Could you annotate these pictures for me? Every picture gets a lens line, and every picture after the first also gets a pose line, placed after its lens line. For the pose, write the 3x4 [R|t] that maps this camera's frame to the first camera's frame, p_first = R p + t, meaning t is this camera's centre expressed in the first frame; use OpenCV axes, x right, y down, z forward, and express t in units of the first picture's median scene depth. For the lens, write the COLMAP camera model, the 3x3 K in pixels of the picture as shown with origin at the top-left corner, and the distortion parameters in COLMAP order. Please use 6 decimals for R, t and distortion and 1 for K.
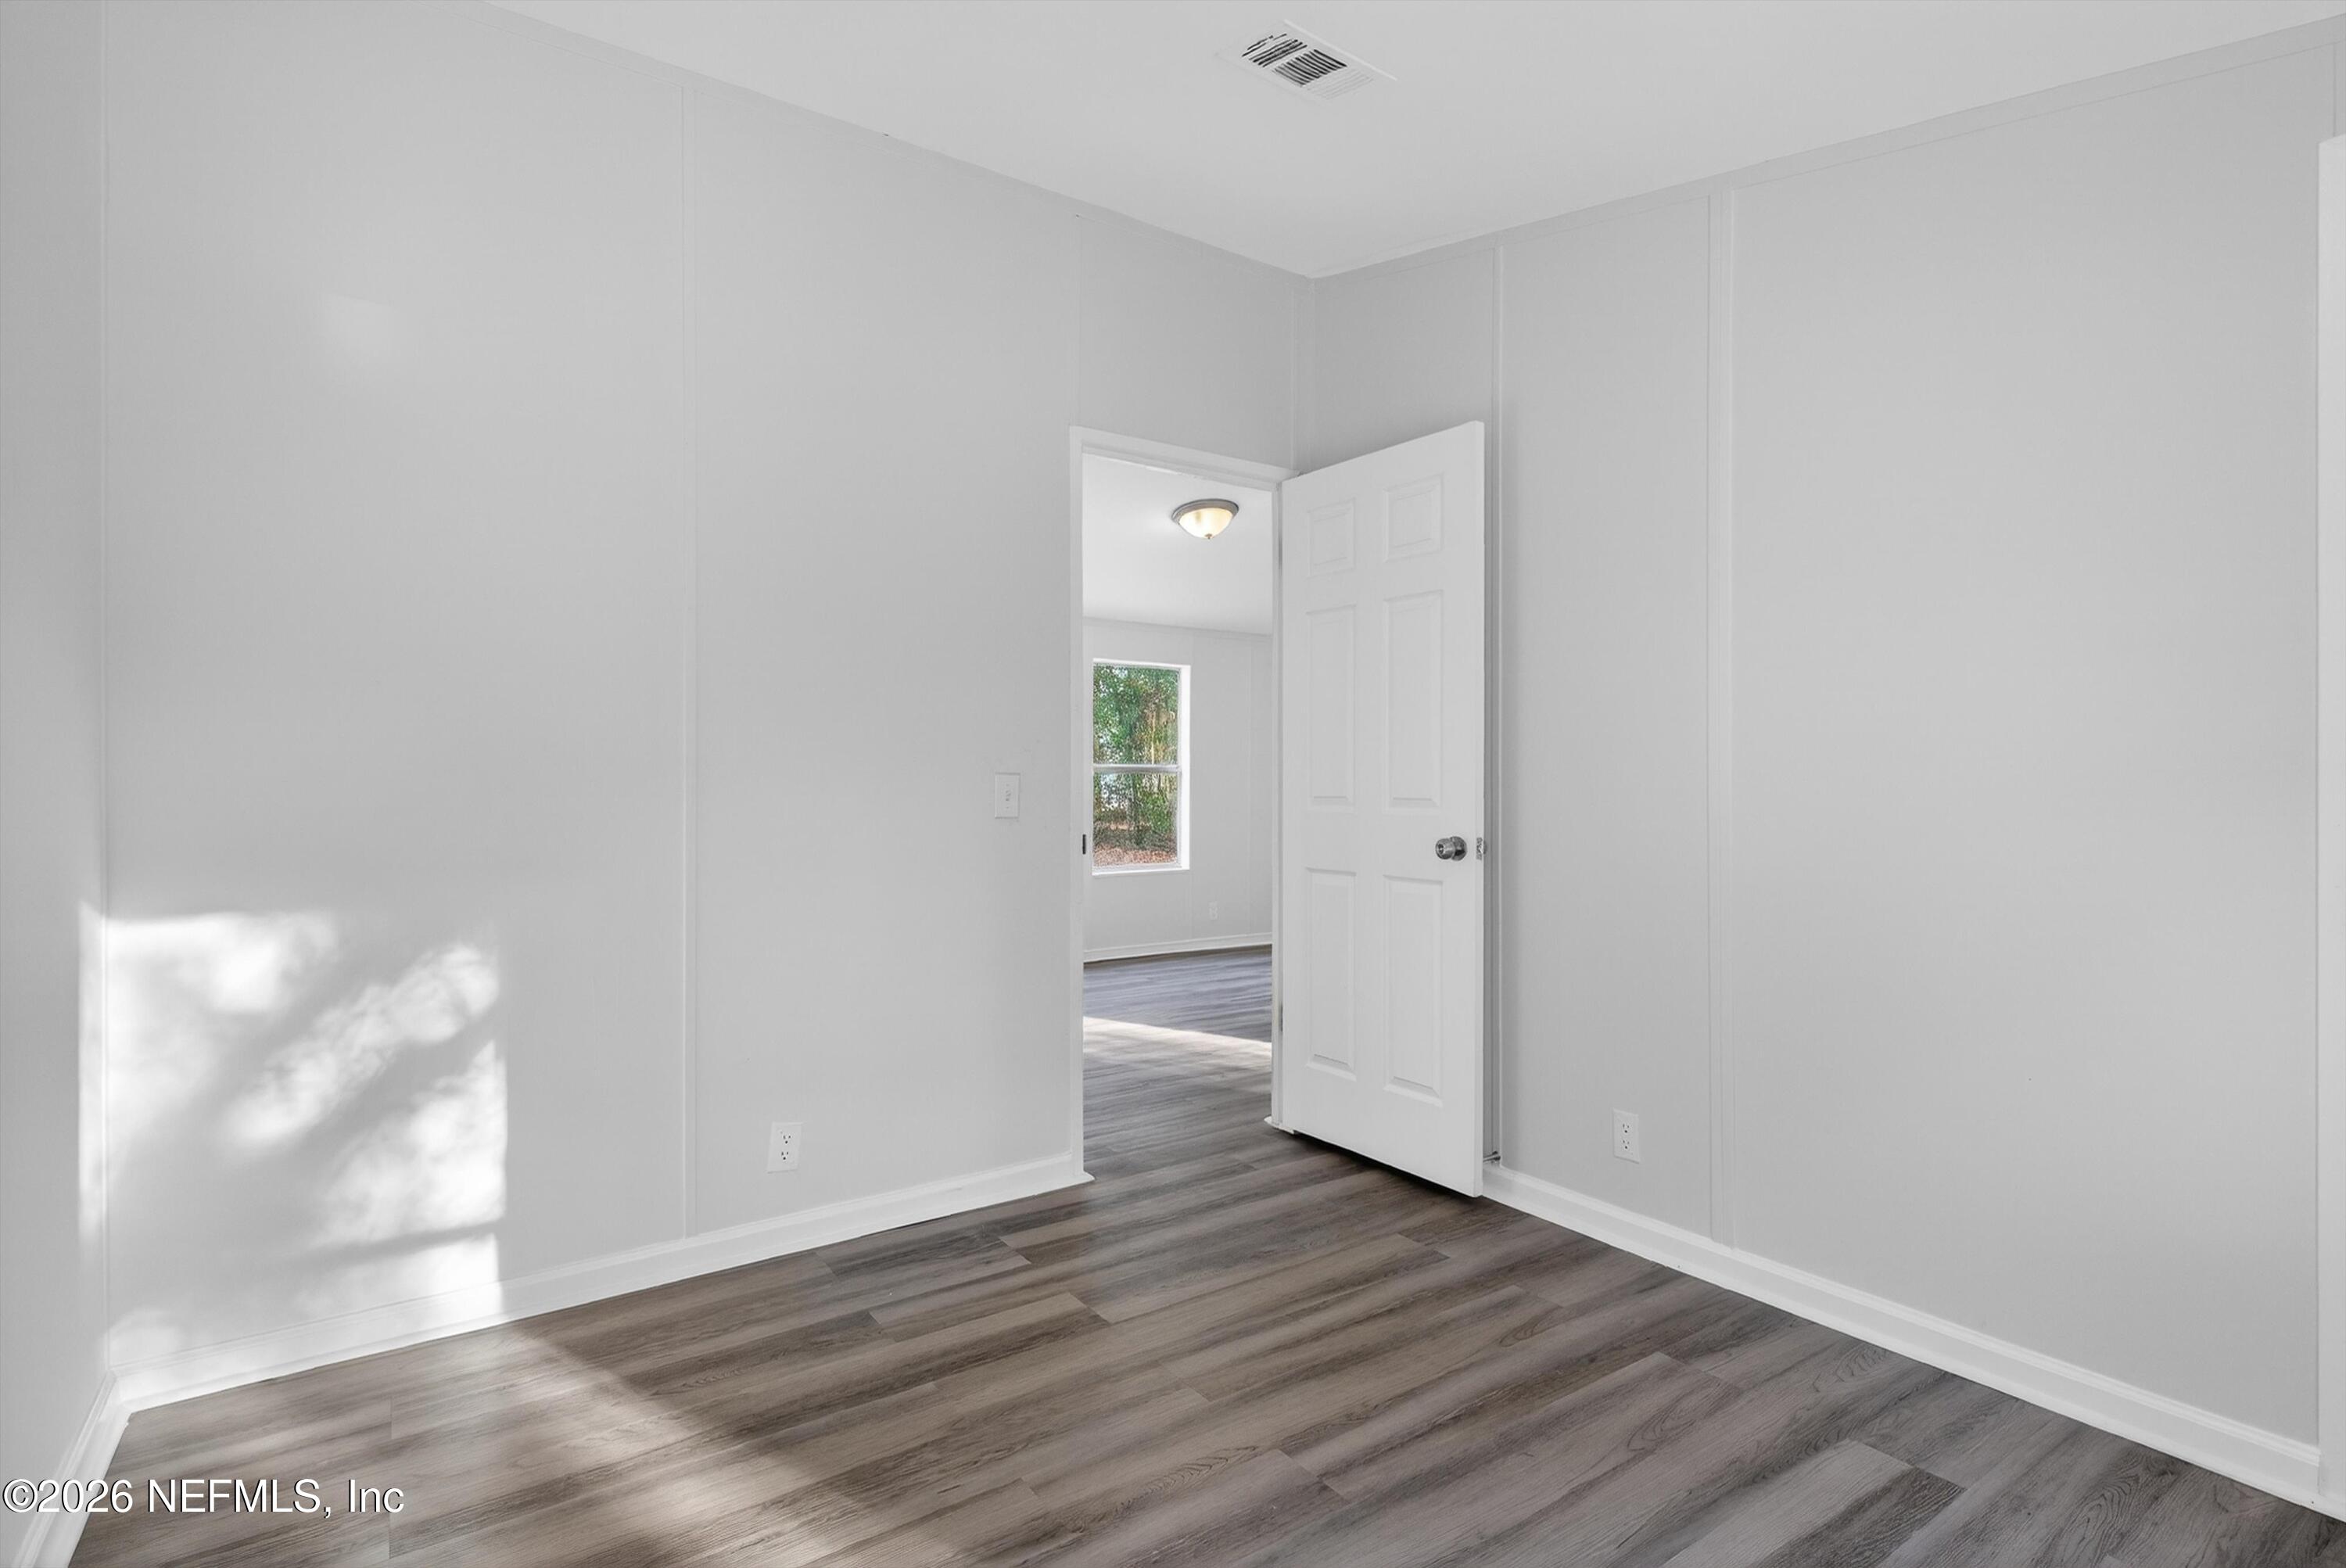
lens RADIAL K [[1132.7, 0, 1173.0], [0, 1132.7, 784.0], [0, 0, 1]] dist [0.003056, 0.000392]
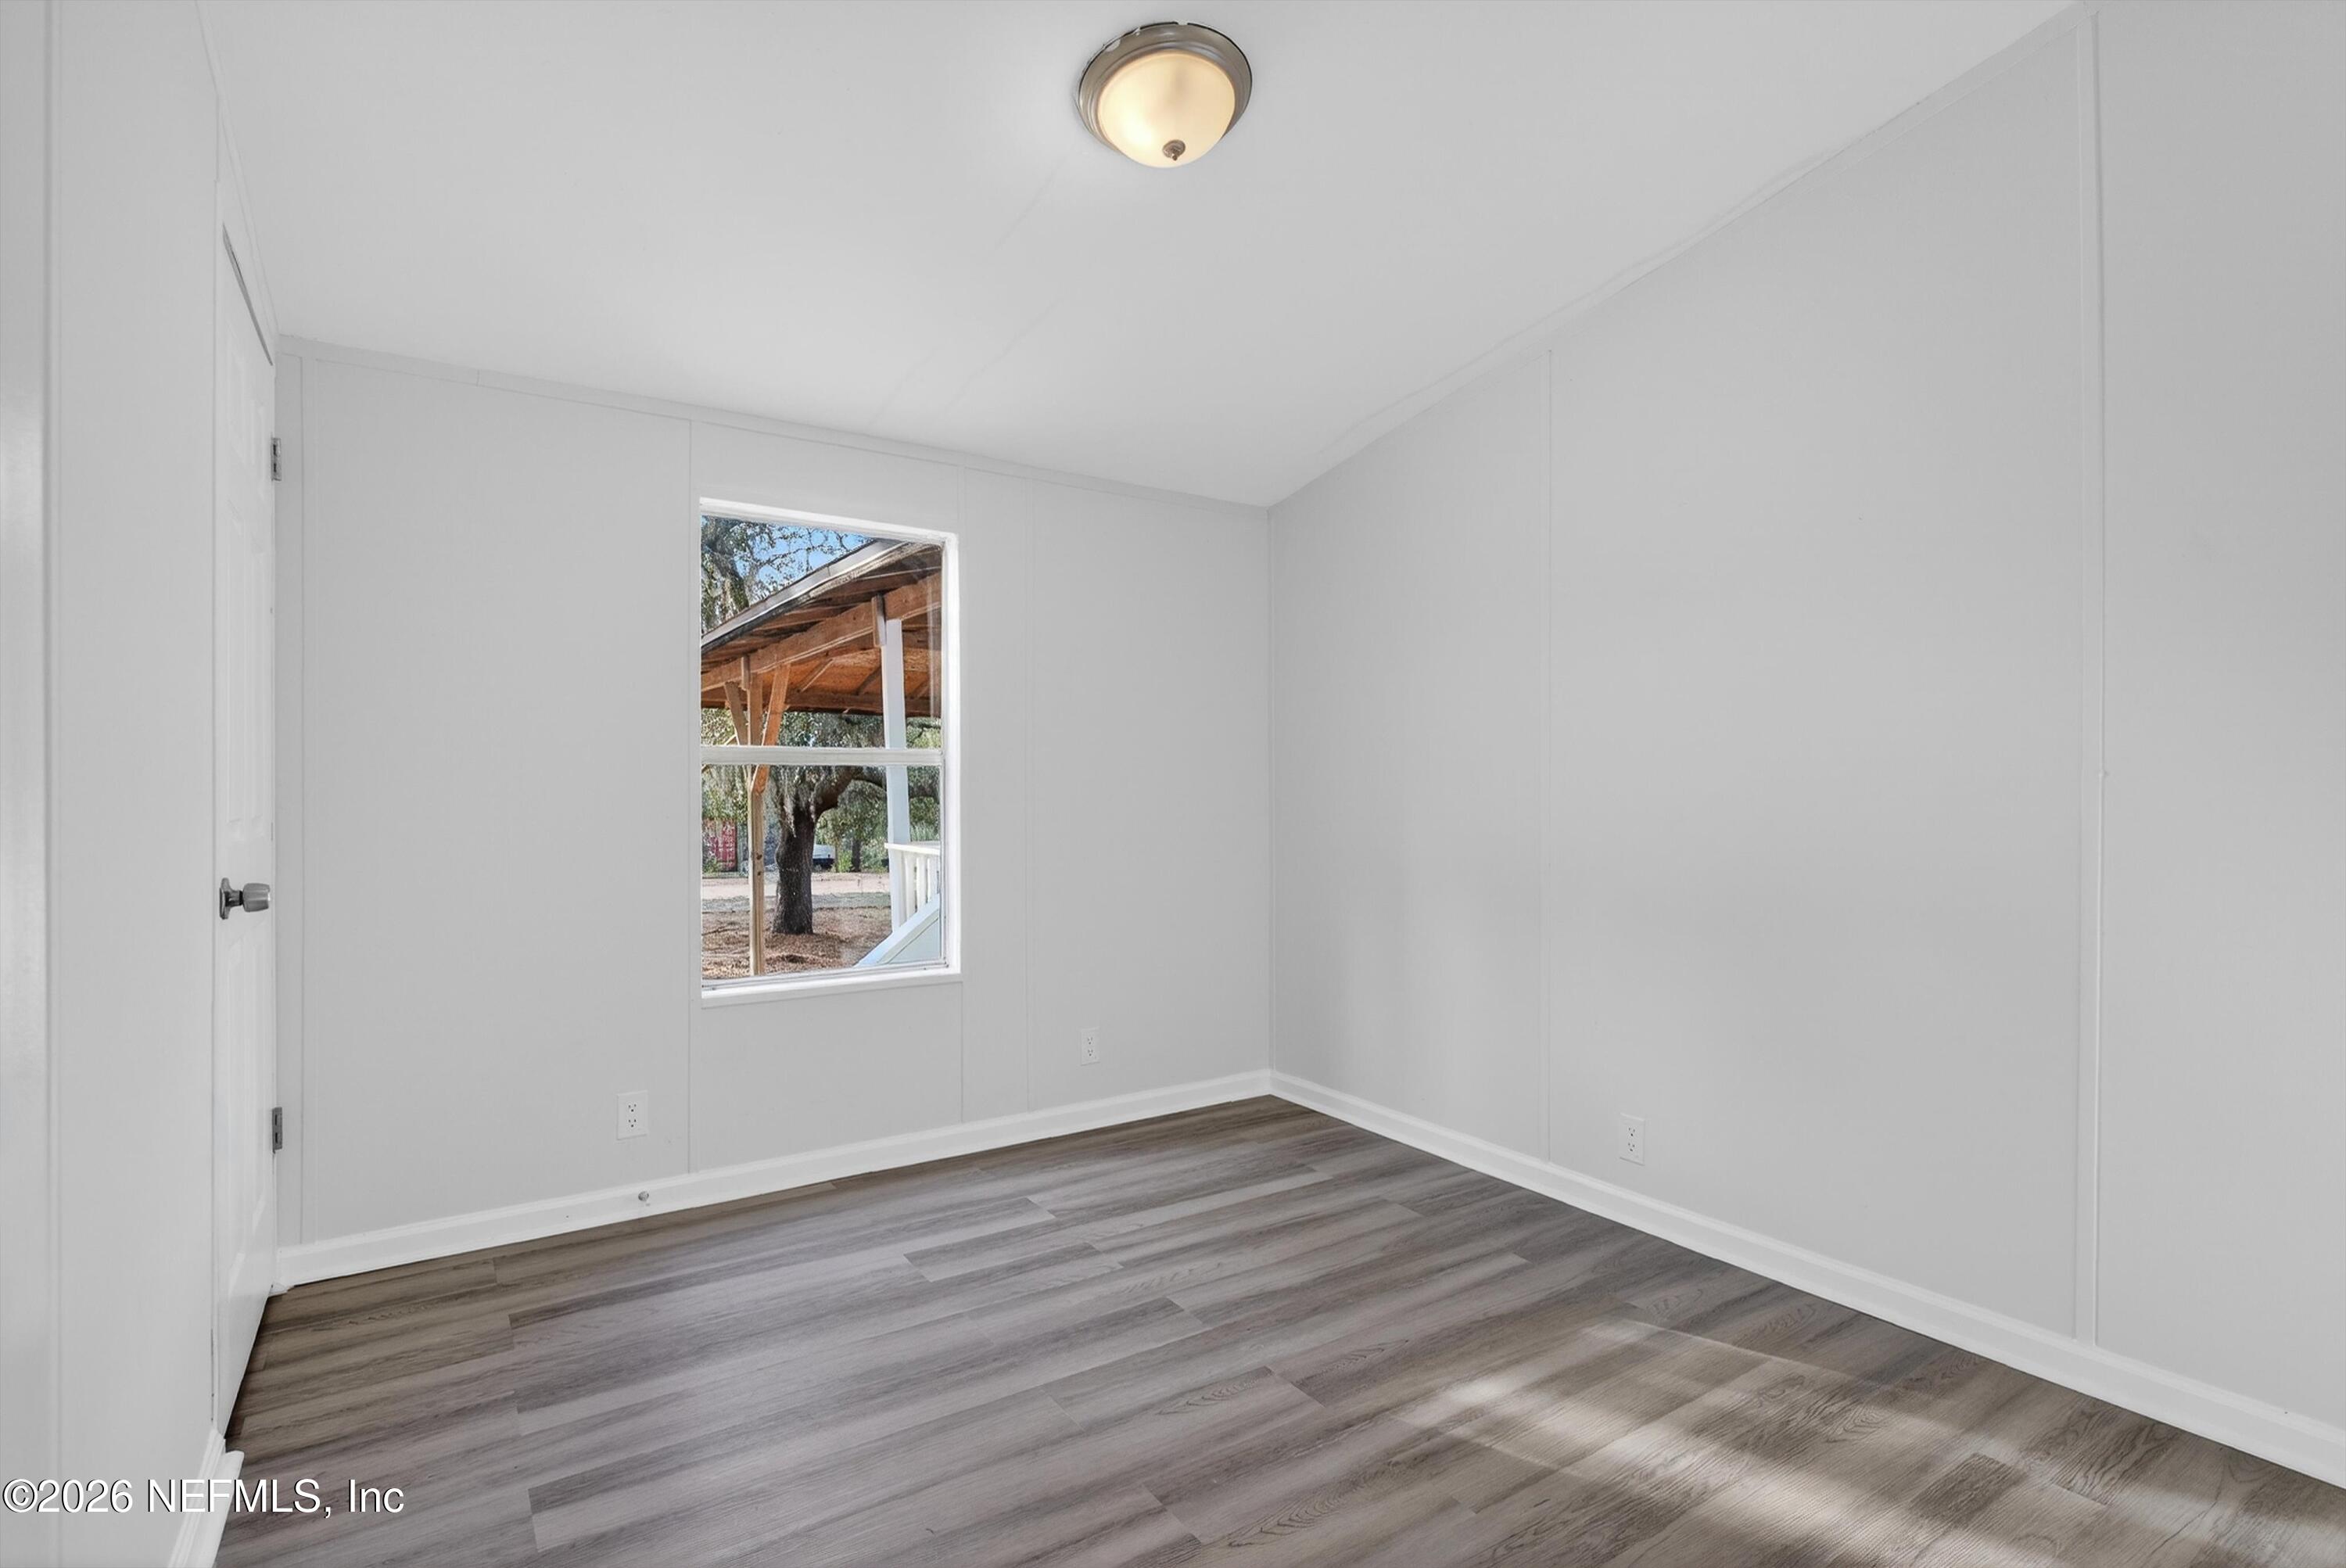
lens RADIAL K [[1132.7, 0, 1173.0], [0, 1132.7, 784.0], [0, 0, 1]] dist [0.003056, 0.000392]
pose [[-0.999898, 0.000138, 0.014309, 0.106536], [0.000176, 0.999997, 0.002638, -0.008483], [-0.014308, 0.002641, -0.999894, 1.929409]]
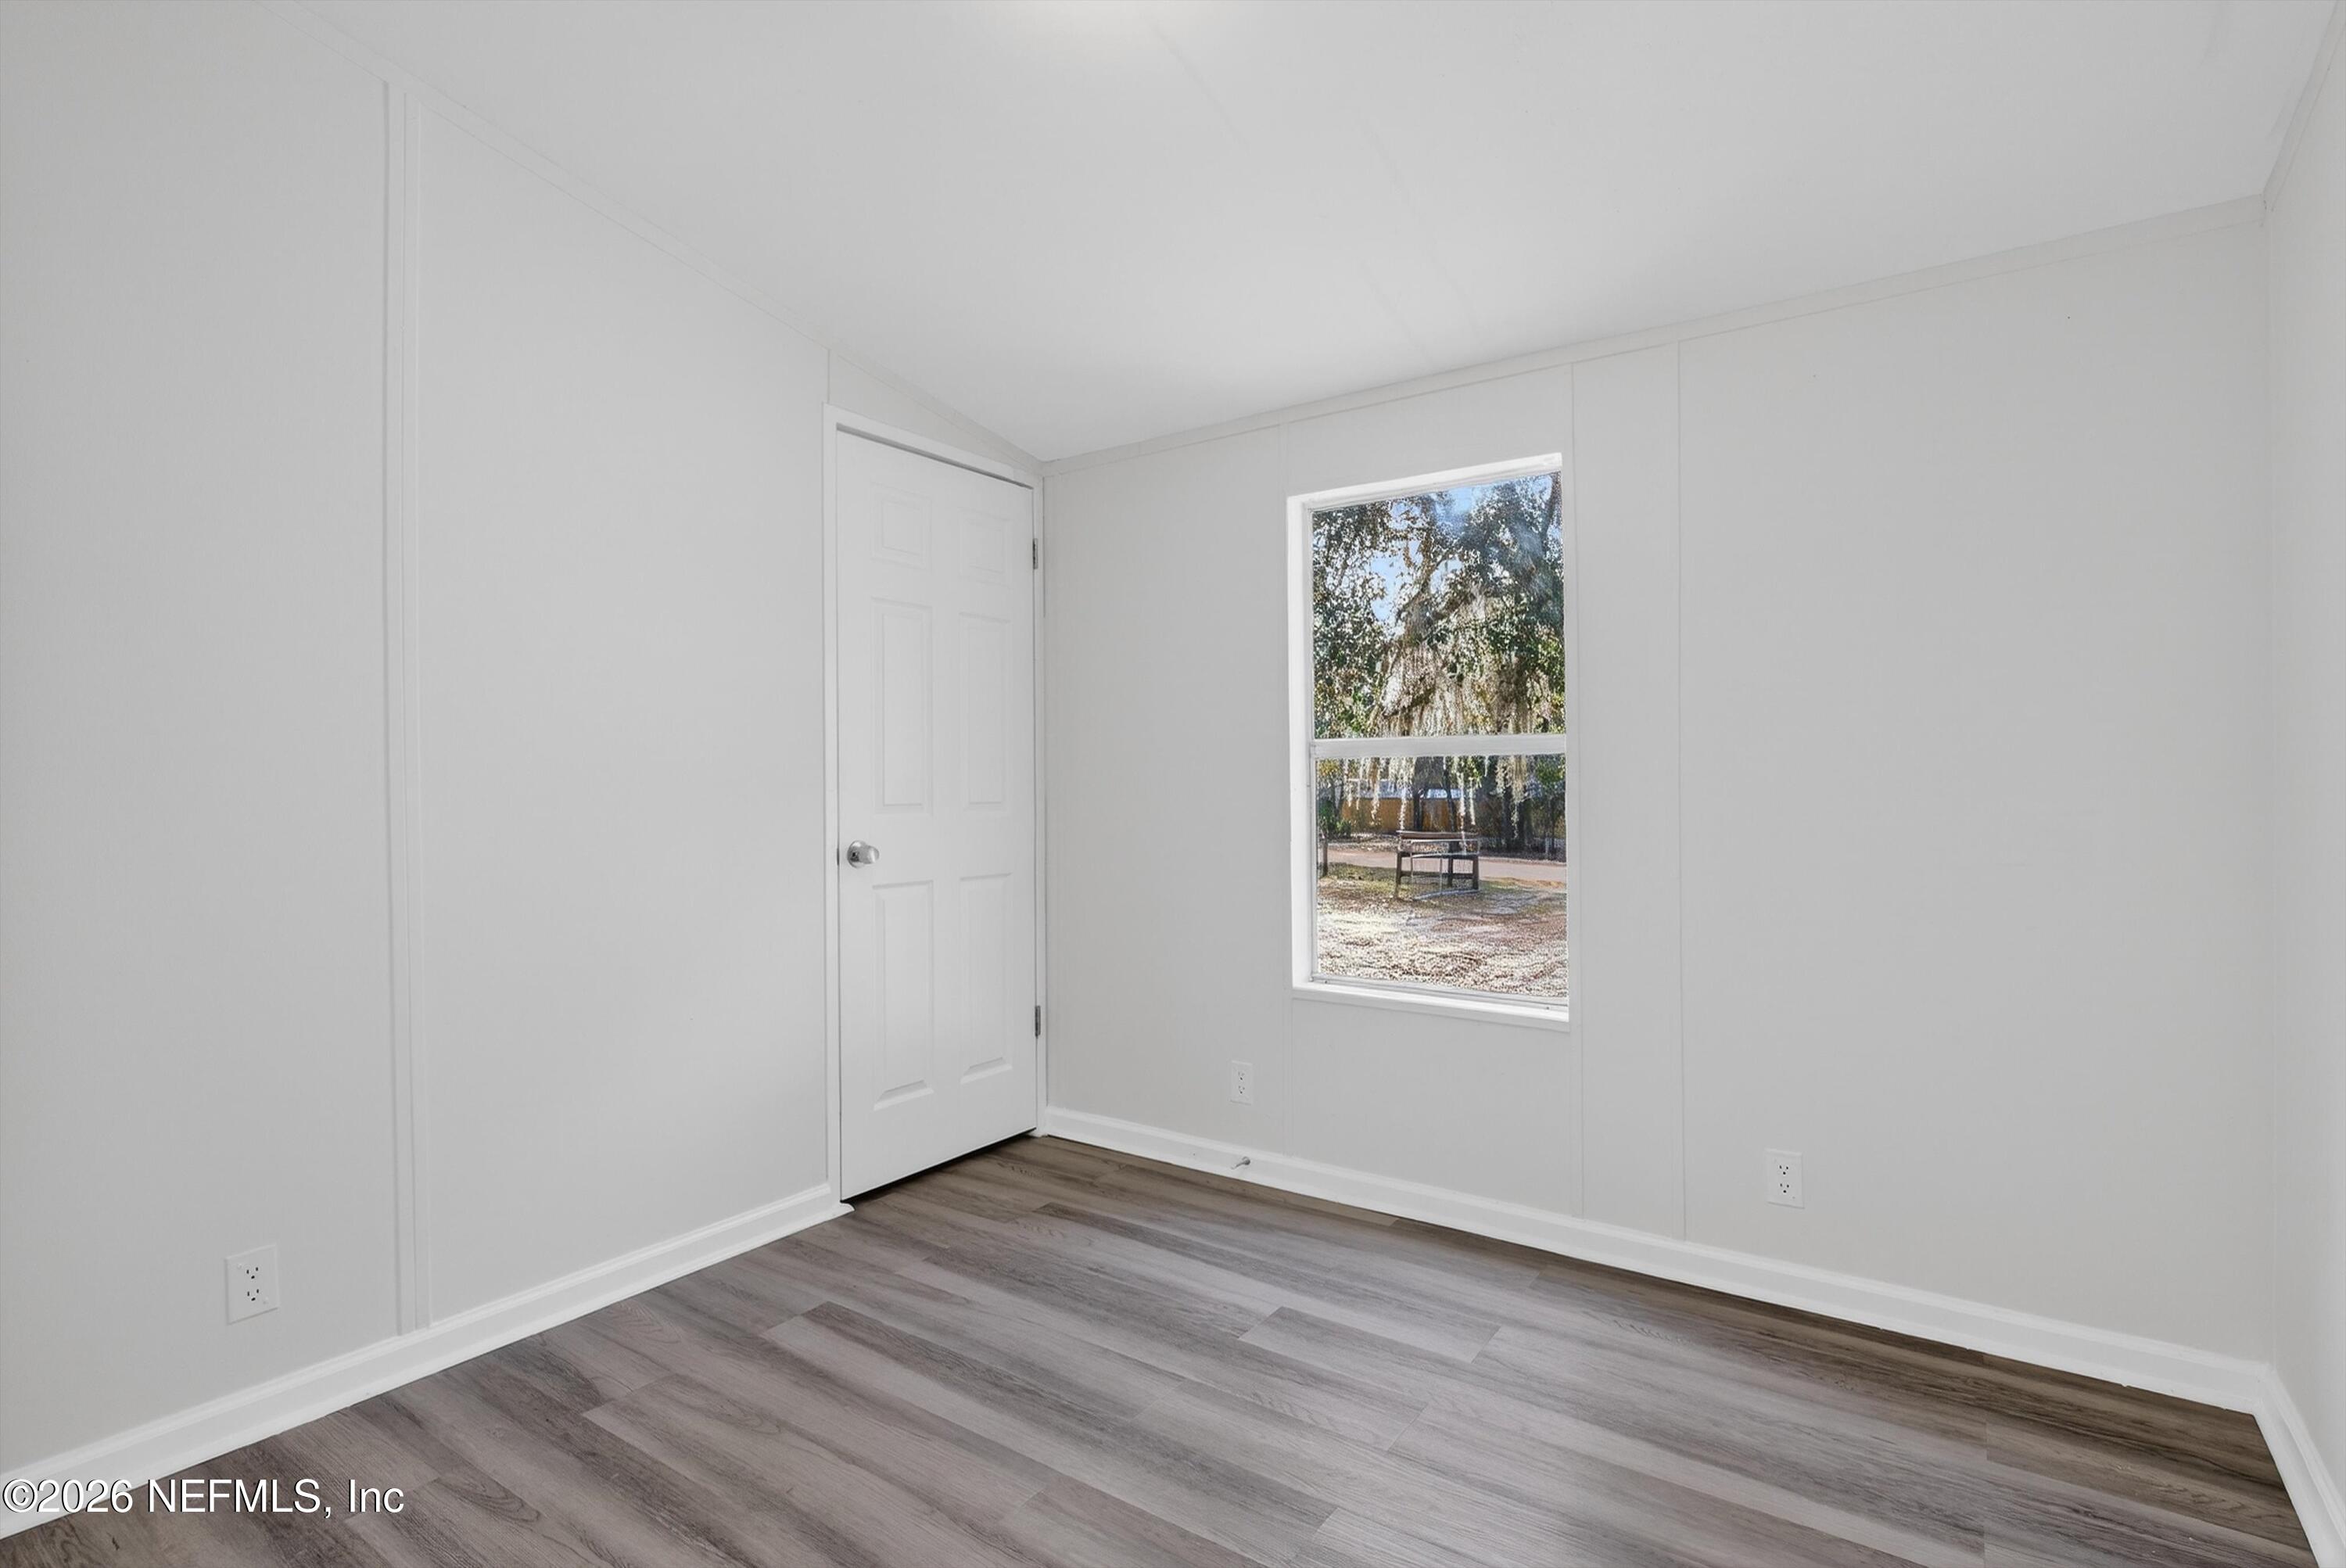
lens RADIAL K [[1132.7, 0, 1173.0], [0, 1132.7, 784.0], [0, 0, 1]] dist [0.003056, 0.000392]
pose [[-0.340923, 0.001392, 0.940090, -0.705286], [0.010829, 0.999938, 0.002446, -0.001807], [-0.940029, 0.011015, -0.340917, 1.030886]]
